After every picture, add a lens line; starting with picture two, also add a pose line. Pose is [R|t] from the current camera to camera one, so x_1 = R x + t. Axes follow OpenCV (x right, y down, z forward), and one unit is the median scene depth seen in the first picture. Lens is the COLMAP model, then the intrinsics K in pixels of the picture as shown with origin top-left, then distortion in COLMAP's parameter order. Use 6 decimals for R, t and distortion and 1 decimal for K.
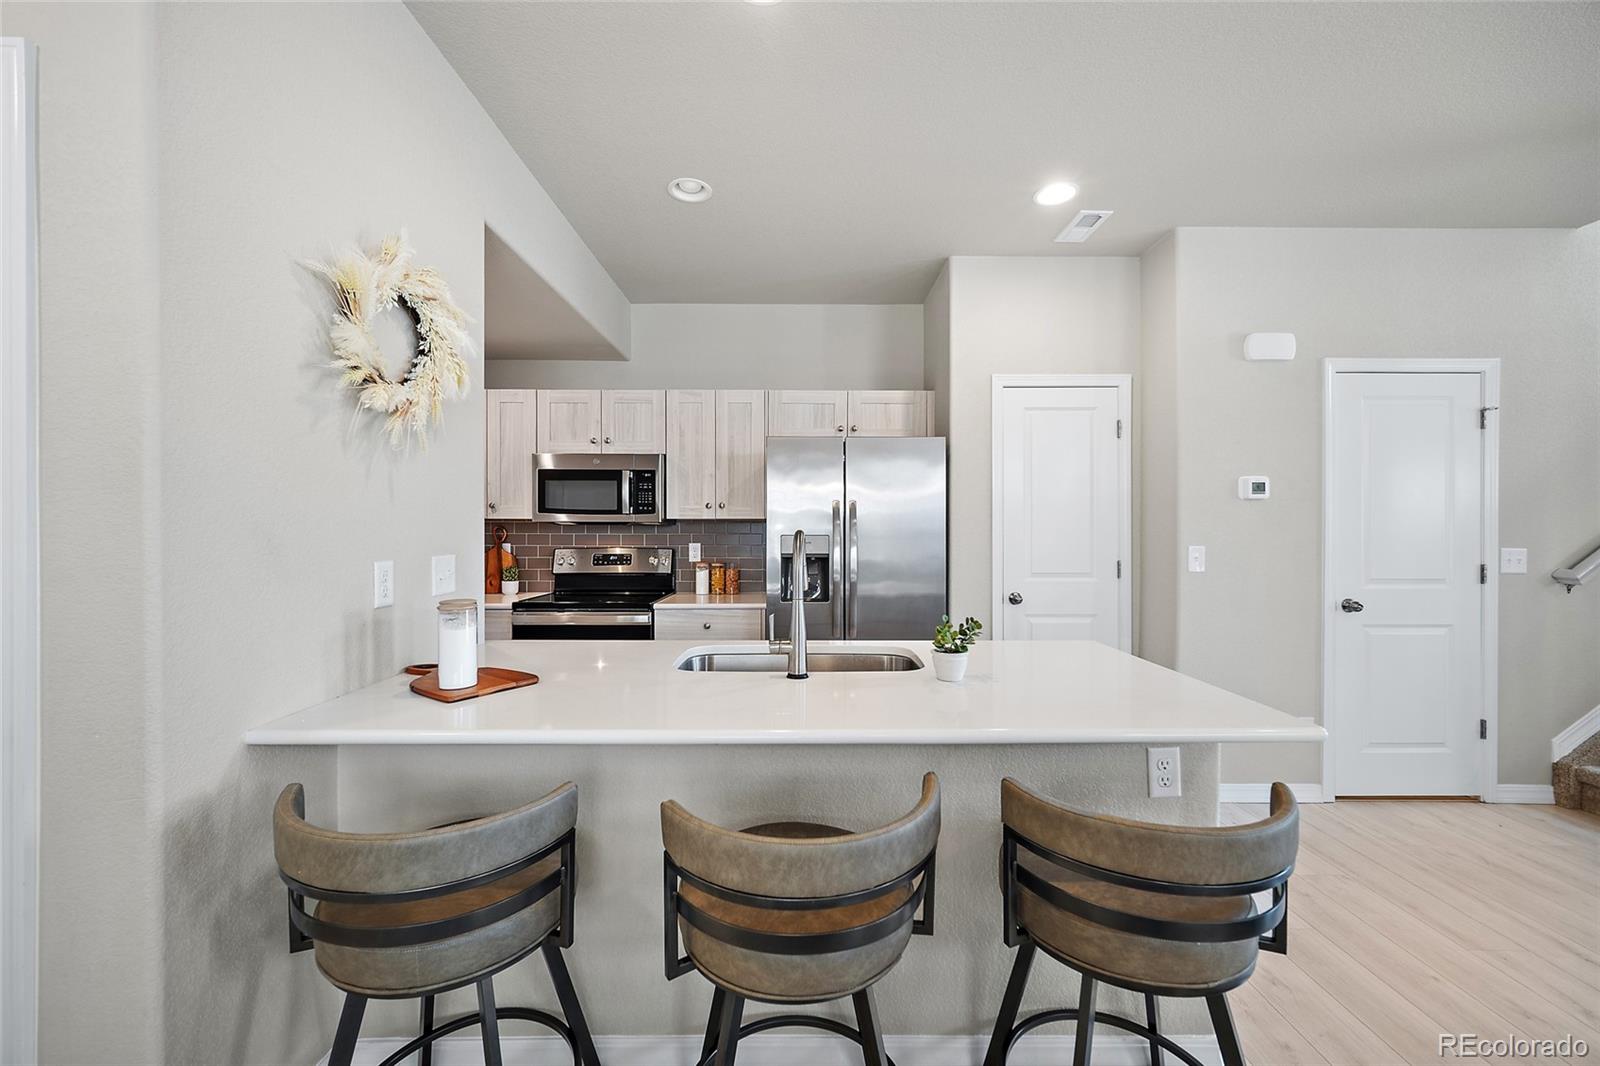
lens RADIAL K [[632.2, 0, 810.2], [0, 632.2, 535.5], [0, 0, 1]] dist [-0.000366, 0.000535]
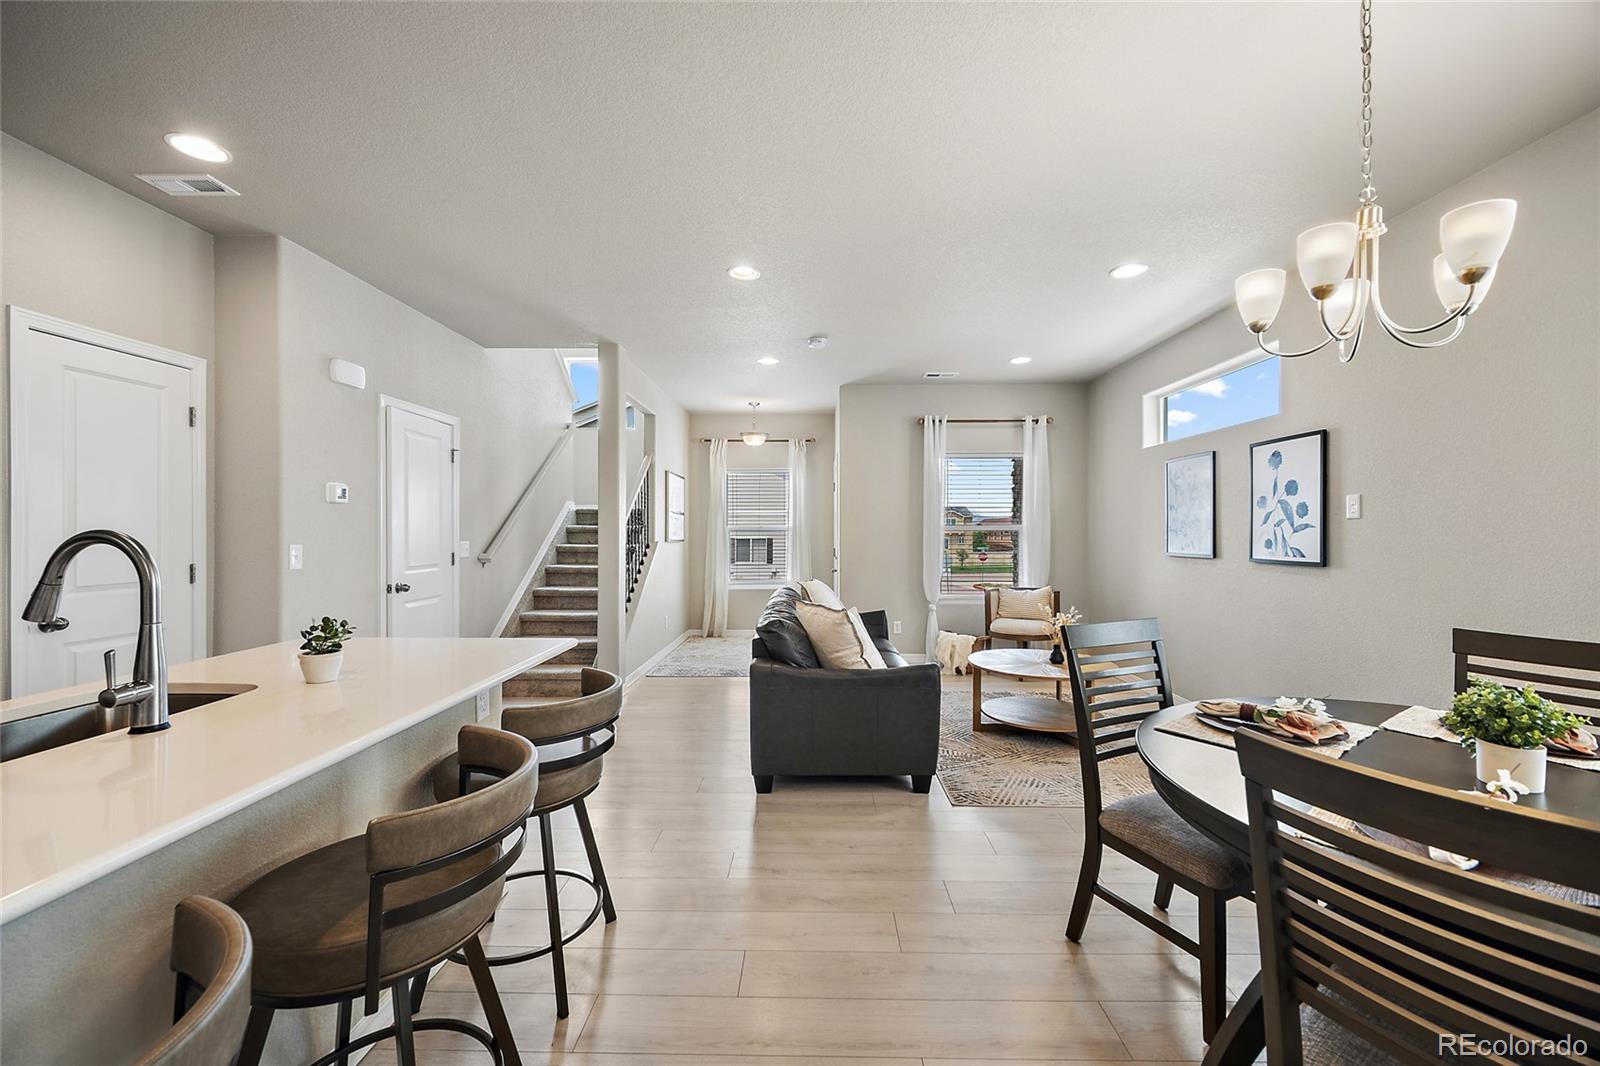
lens RADIAL K [[632.2, 0, 806.4], [0, 632.2, 529.5], [0, 0, 1]] dist [-0.000366, 0.000535]
pose [[0.022606, 0.001205, 0.999744, -0.352998], [0.006996, 0.999975, -0.001363, -0.001339], [-0.999720, 0.007025, 0.022597, 0.103525]]
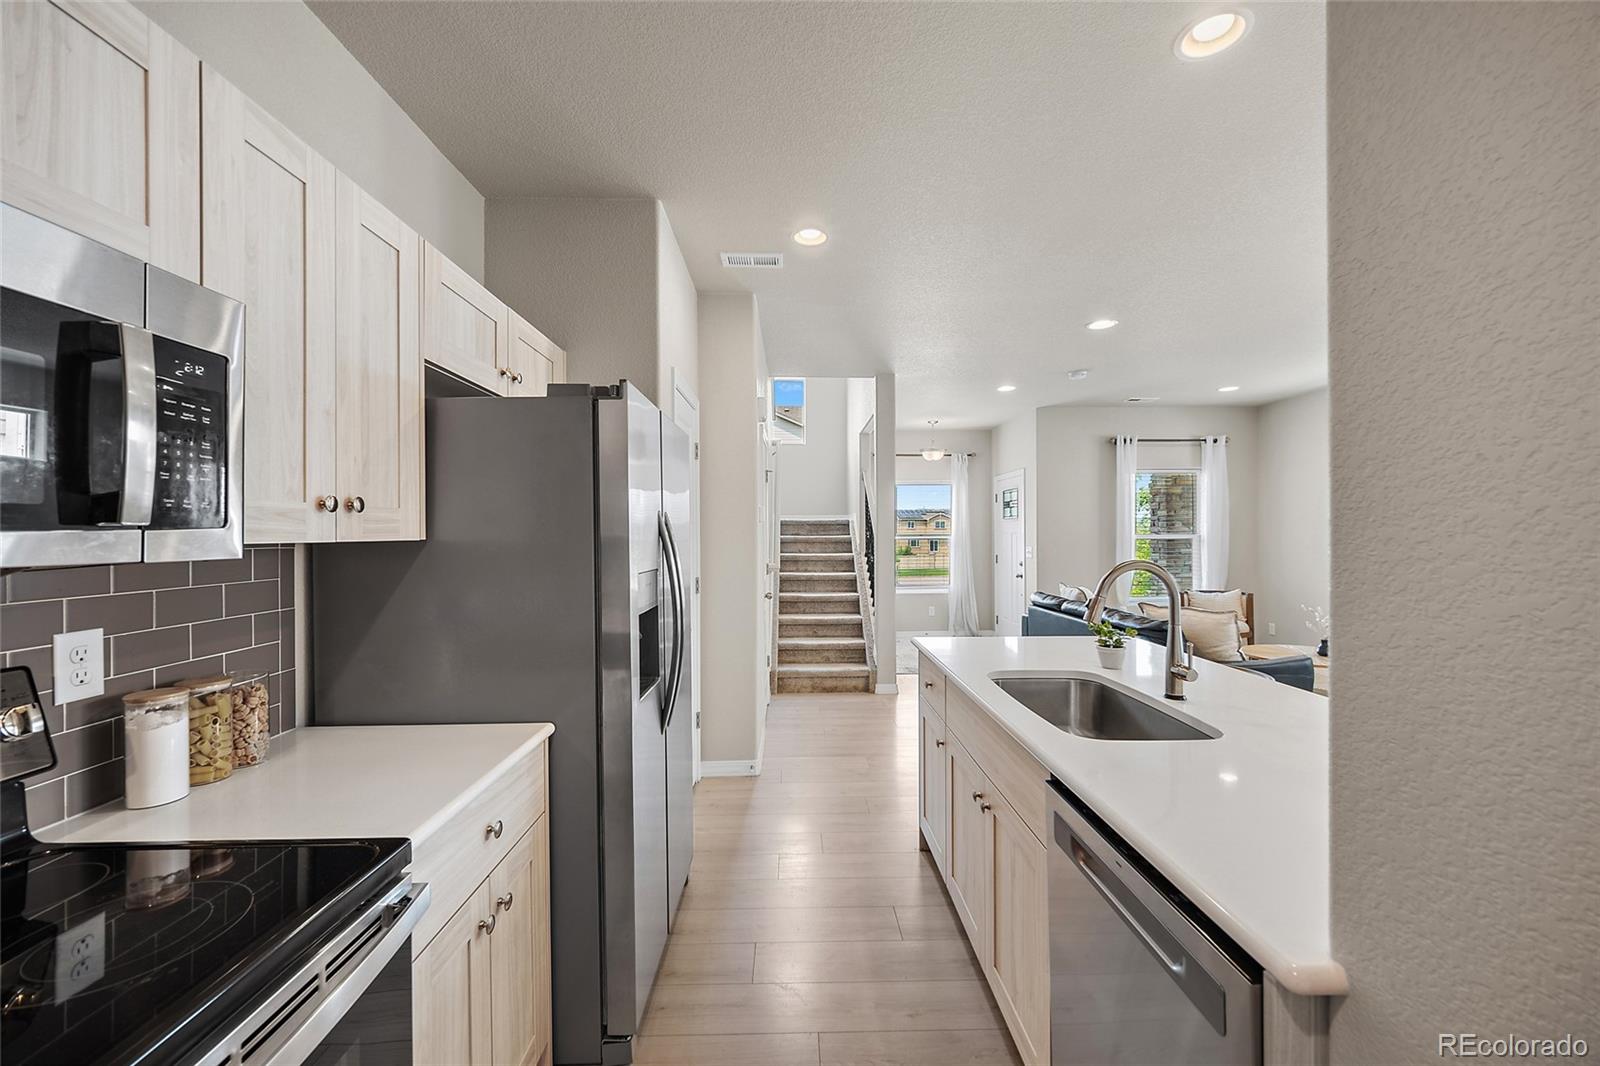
lens RADIAL K [[632.2, 0, 808.2], [0, 632.2, 530.2], [0, 0, 1]] dist [-0.000366, 0.000535]
pose [[-0.019075, 0.002933, 0.999814, -0.509260], [0.011084, 0.999935, -0.002722, -0.029760], [-0.999757, 0.011030, -0.019106, 0.768705]]
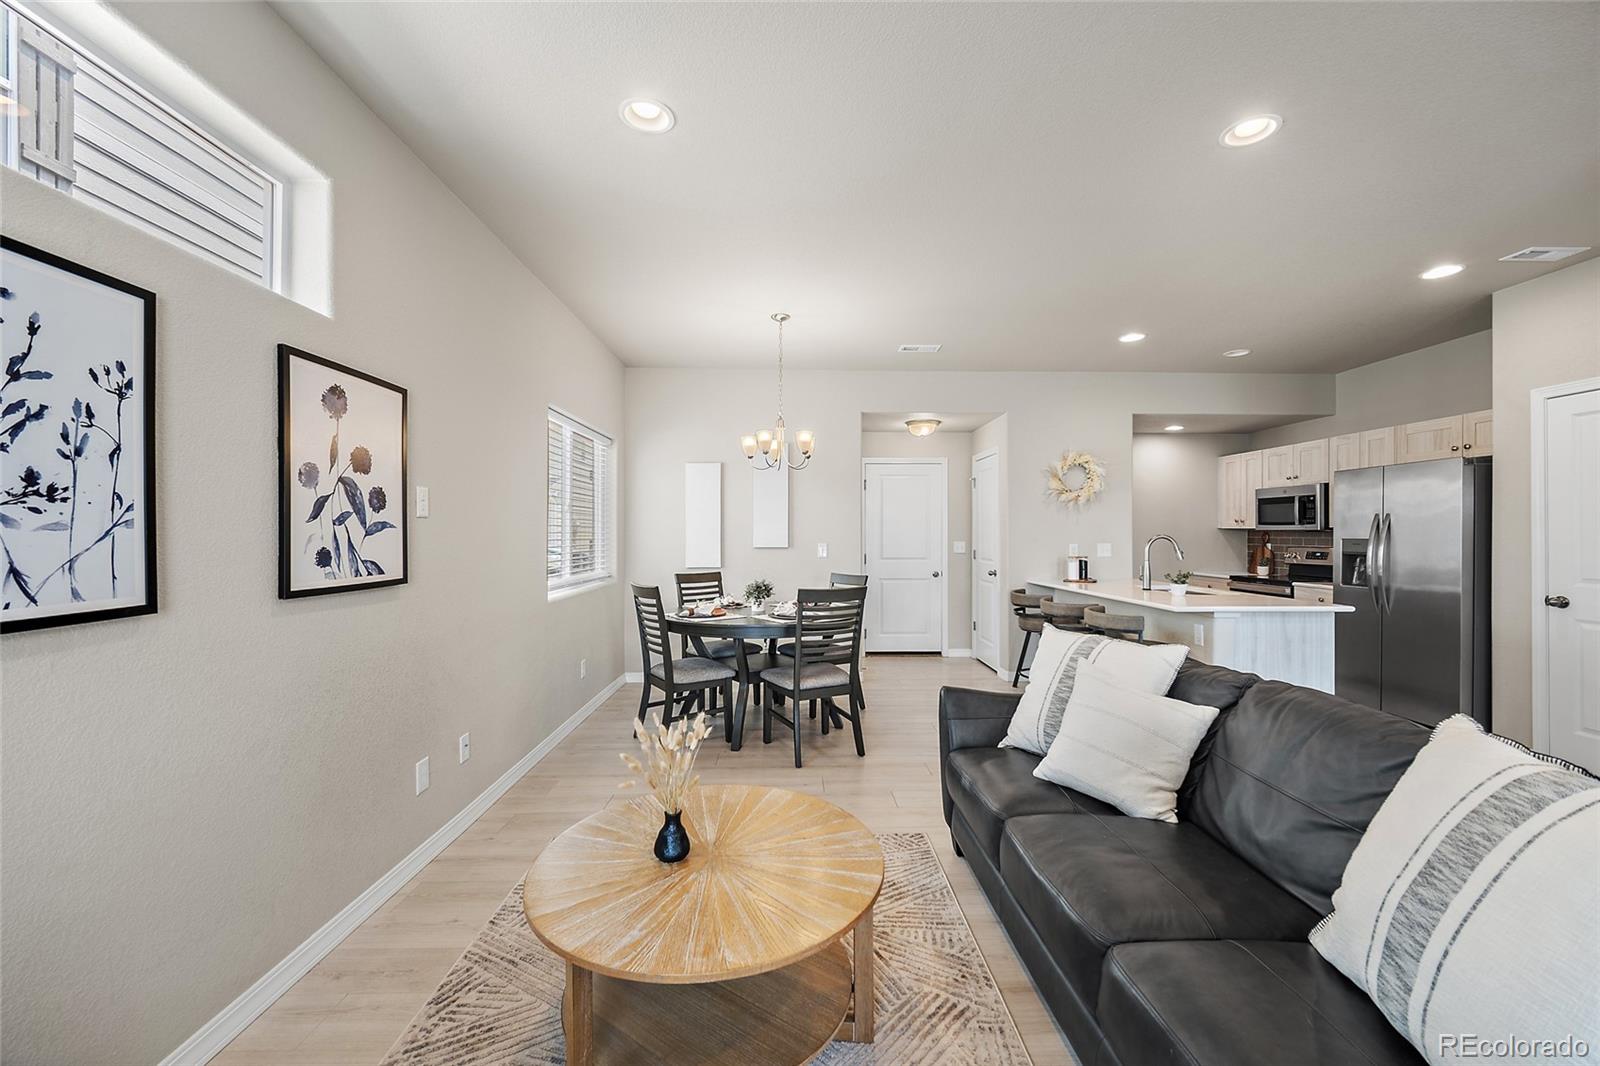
lens RADIAL K [[632.2, 0, 803.6], [0, 632.2, 533.0], [0, 0, 1]] dist [-0.000366, 0.000535]
pose [[0.013297, -0.001508, -0.999910, 1.227438], [-0.010426, 0.999944, -0.001646, 0.001618], [0.999857, 0.010447, 0.013281, -0.224195]]
